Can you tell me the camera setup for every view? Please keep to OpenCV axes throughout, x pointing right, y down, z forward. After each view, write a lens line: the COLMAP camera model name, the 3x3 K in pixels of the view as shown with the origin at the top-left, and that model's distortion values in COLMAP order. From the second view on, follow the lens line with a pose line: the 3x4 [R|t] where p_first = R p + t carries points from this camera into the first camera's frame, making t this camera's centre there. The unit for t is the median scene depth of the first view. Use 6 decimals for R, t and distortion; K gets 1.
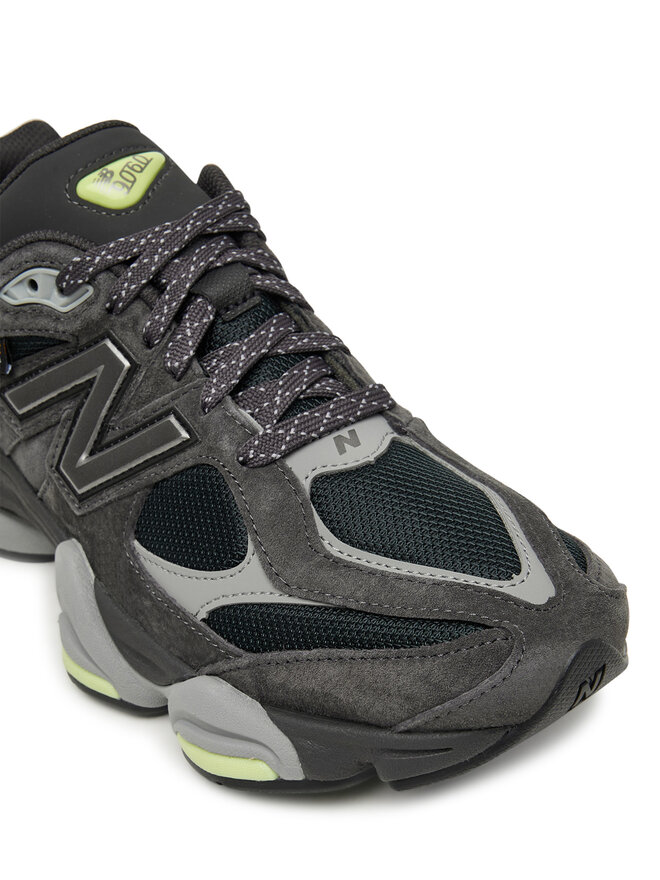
lens RADIAL K [[1267.1, 0, 403.9], [0, 1267.1, 439.8], [0, 0, 1]] dist [-0.020992, 0.081208]
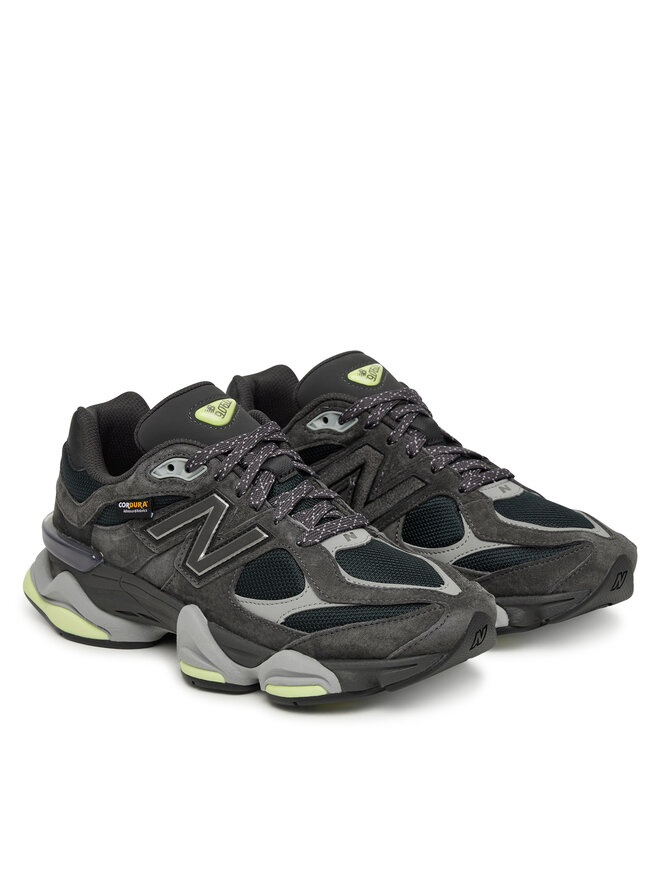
lens RADIAL K [[2588.1, 0, 330.0], [0, 2588.1, 440.0], [0, 0, 1]] dist [0.012028, 0.125333]
pose [[0.990478, 0.005915, 0.137545, -0.607966], [0.035550, 0.954205, -0.297035, 1.014316], [-0.133004, 0.299097, 0.944908, -2.735493]]
